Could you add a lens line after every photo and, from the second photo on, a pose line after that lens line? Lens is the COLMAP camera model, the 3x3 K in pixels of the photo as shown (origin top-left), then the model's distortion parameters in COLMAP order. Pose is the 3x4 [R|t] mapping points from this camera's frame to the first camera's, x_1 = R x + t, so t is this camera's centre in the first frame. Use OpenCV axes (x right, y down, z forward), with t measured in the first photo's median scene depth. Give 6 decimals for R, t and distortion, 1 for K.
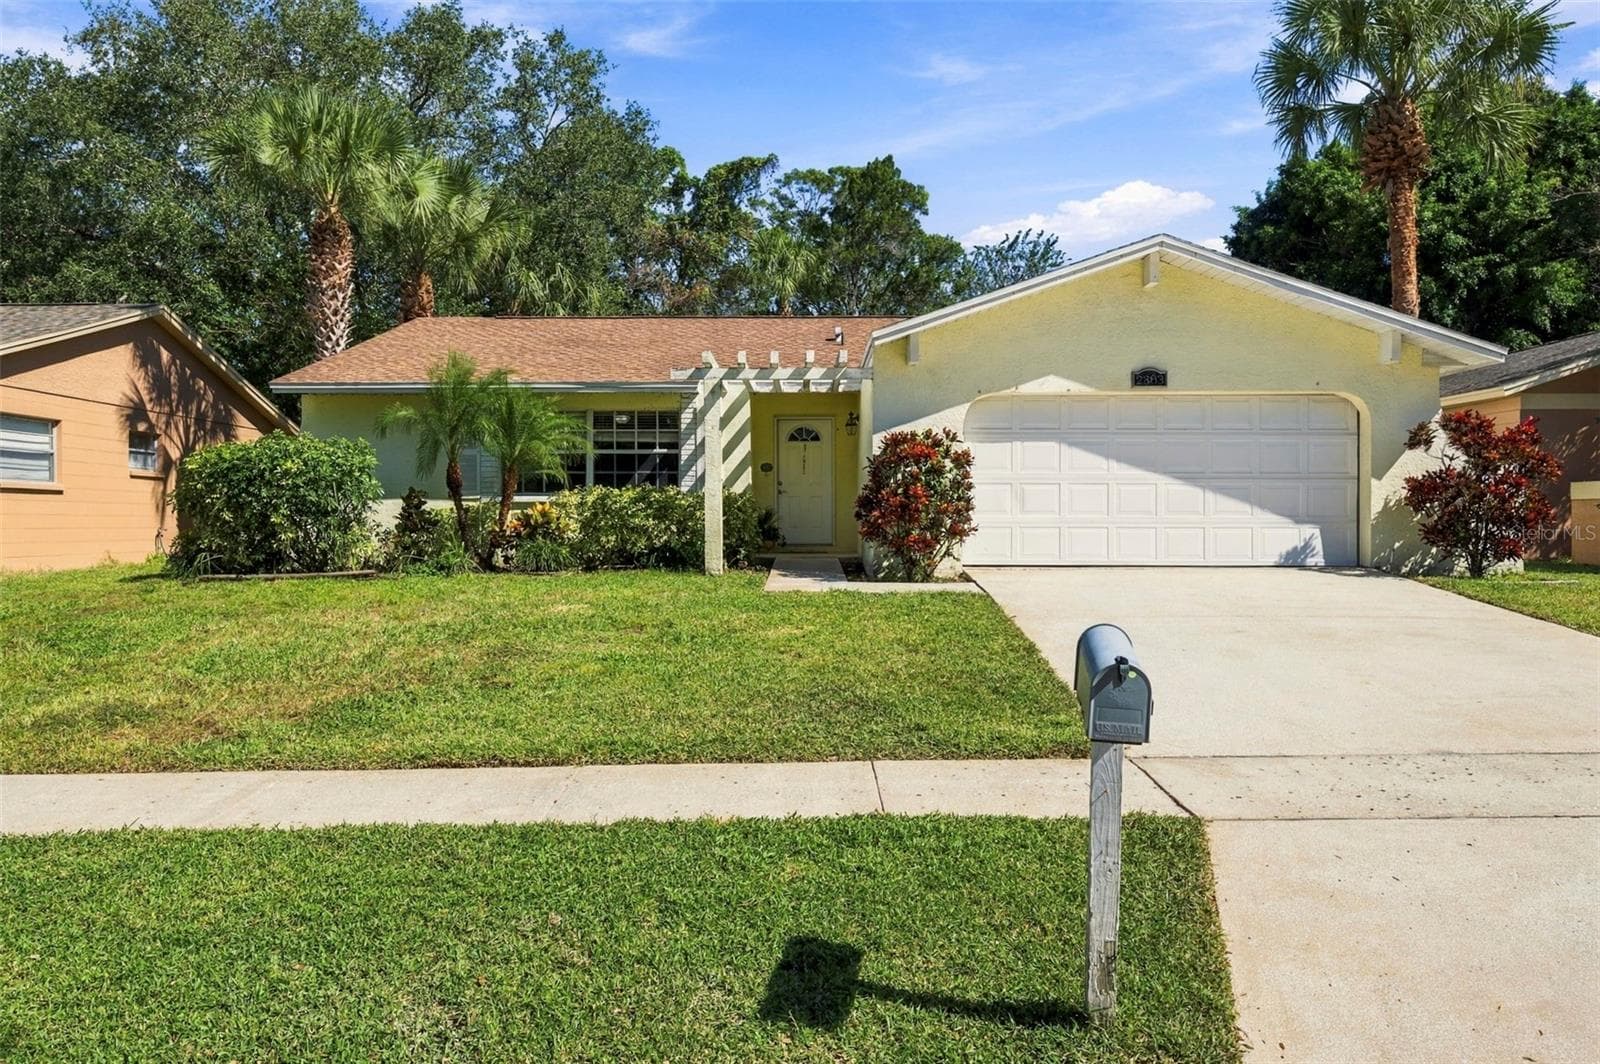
lens RADIAL K [[1106.6, 0, 798.6], [0, 1106.6, 530.3], [0, 0, 1]] dist [0.001459, -0.000390]
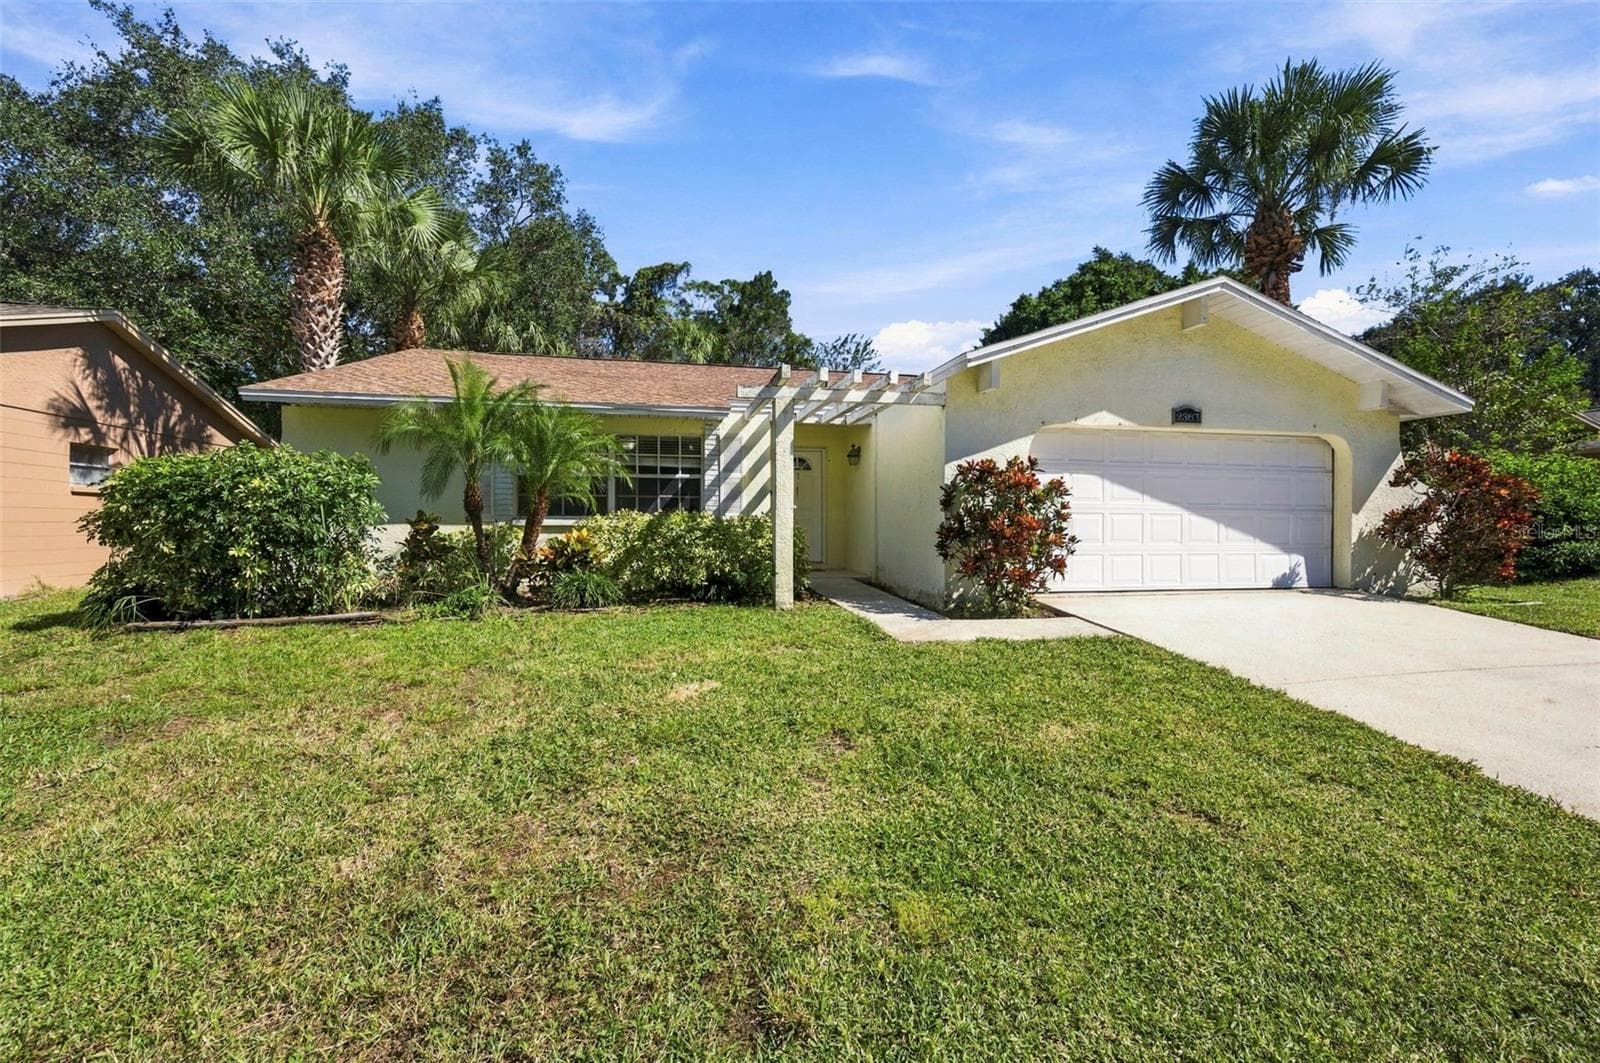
lens RADIAL K [[671.0, 0, 800.0], [0, 671.0, 531.5], [0, 0, 1]] dist [0.000291, -0.000247]
pose [[0.975850, 0.001652, 0.218434, -0.157778], [-0.001967, 0.999997, 0.001223, -0.021637], [-0.218431, -0.001623, 0.975851, 0.377888]]
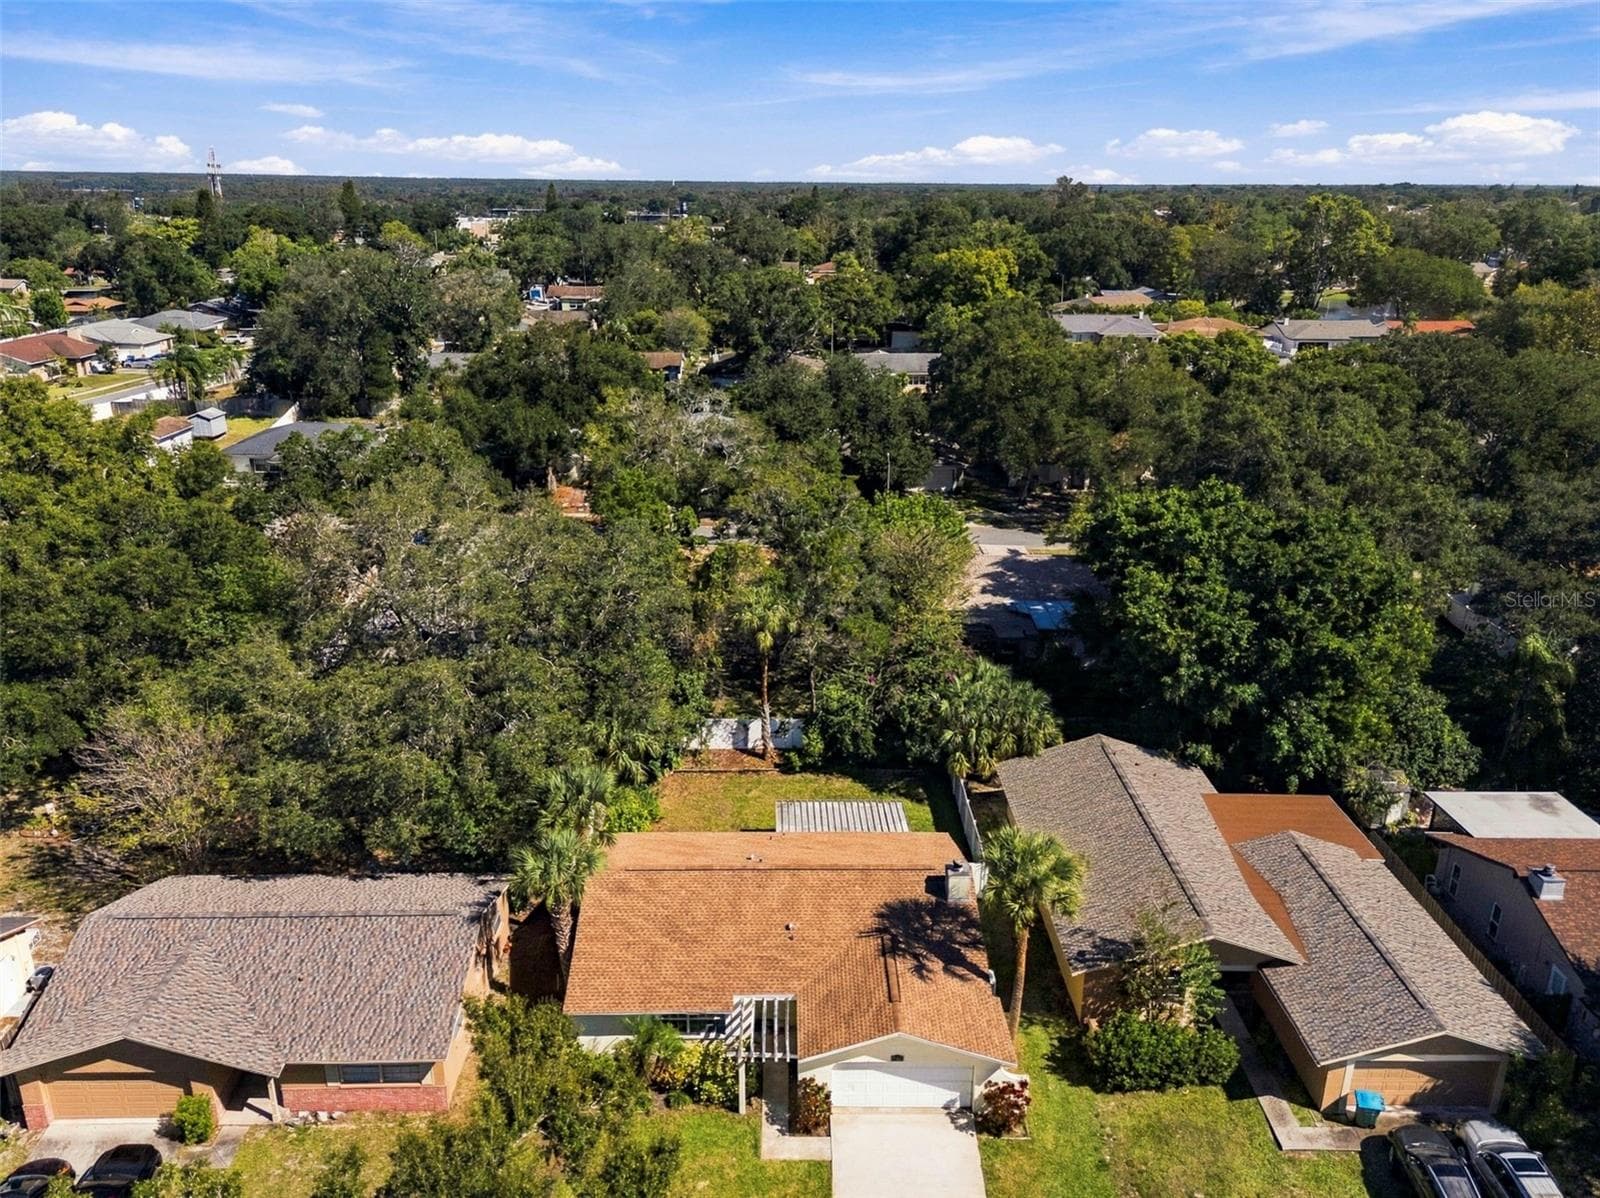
lens RADIAL K [[1172.1, 0, 795.7], [0, 1172.1, 599.9], [0, 0, 1]] dist [0.089688, -0.085842]
pose [[0.999881, -0.000202, 0.015397, 0.011966], [-0.004798, 0.946045, 0.323999, -1.847918], [-0.014631, -0.324035, 0.945932, -1.222175]]
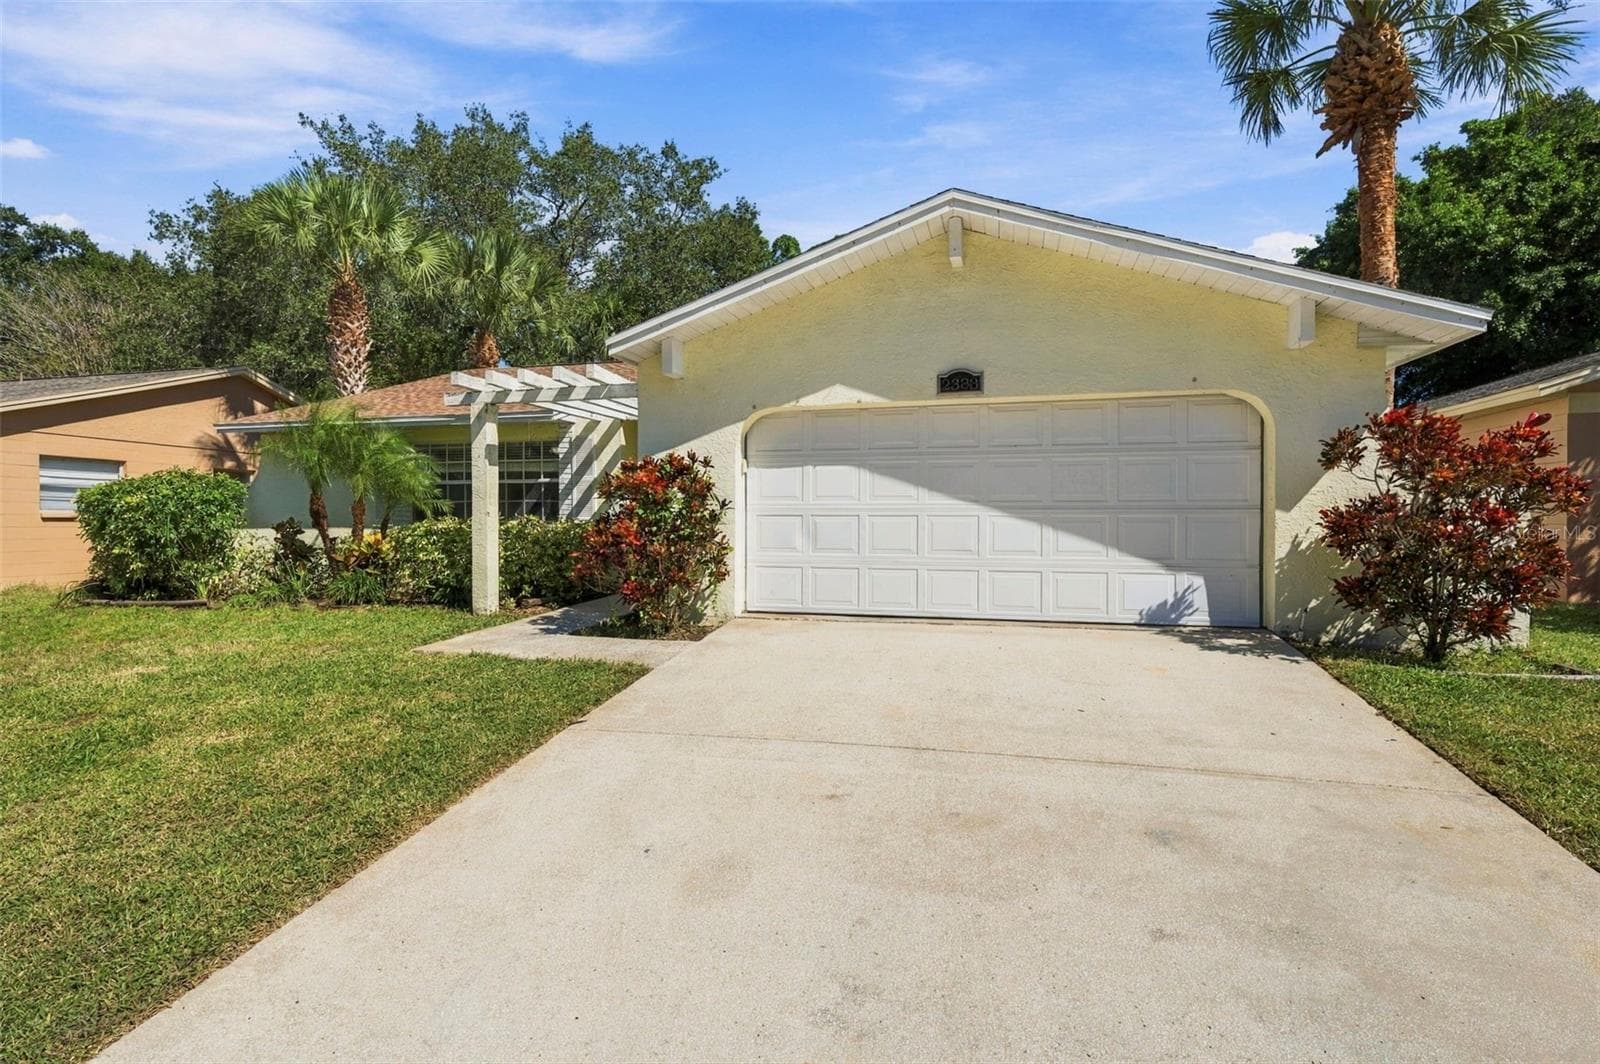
lens RADIAL K [[776.7, 0, 800.0], [0, 776.7, 532.0], [0, 0, 1]] dist [0.000709, -0.000291]
pose [[0.969835, 0.004337, -0.243724, 0.286508], [-0.004080, 0.999990, 0.001559, -0.026400], [0.243728, -0.000517, 0.969843, 0.366648]]
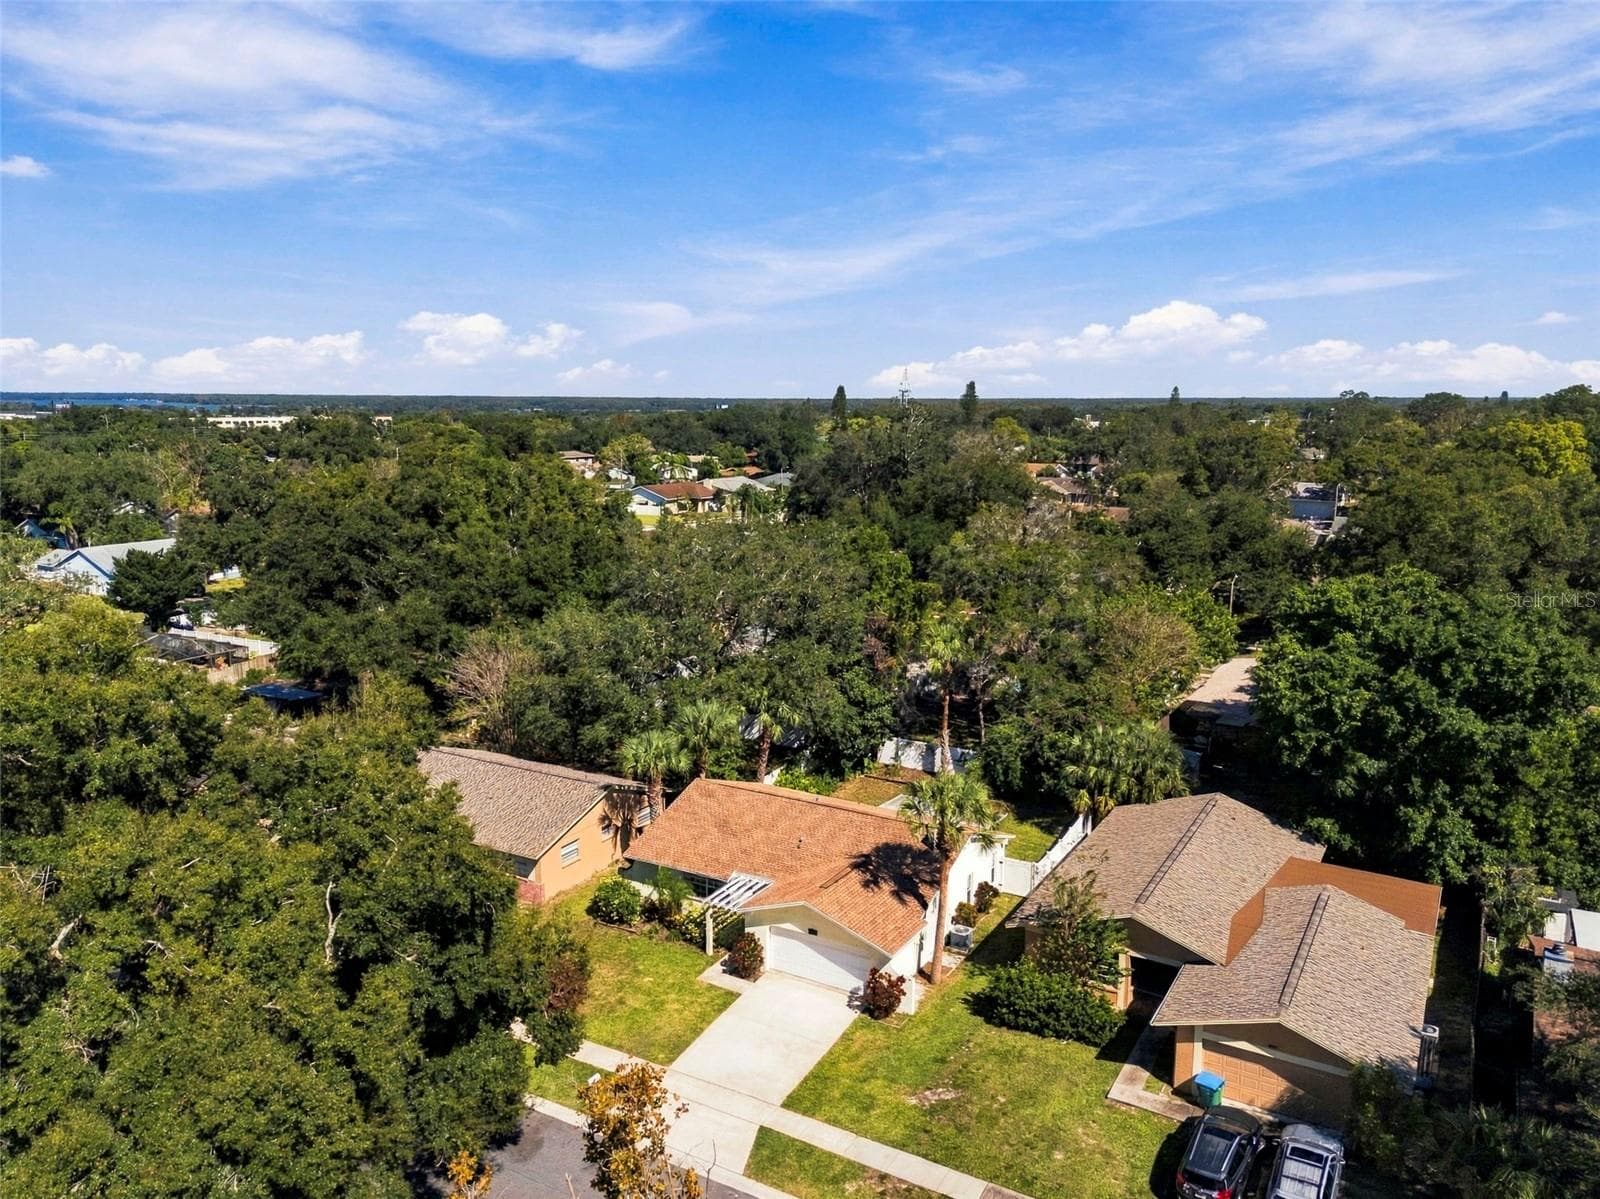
lens RADIAL K [[1172.1, 0, 795.7], [0, 1172.1, 600.4], [0, 0, 1]] dist [0.089688, -0.085842]
pose [[0.862151, 0.085449, -0.499393, 1.677031], [-0.006061, 0.987344, 0.158477, -1.443983], [0.506615, -0.133605, 0.851758, -1.666084]]
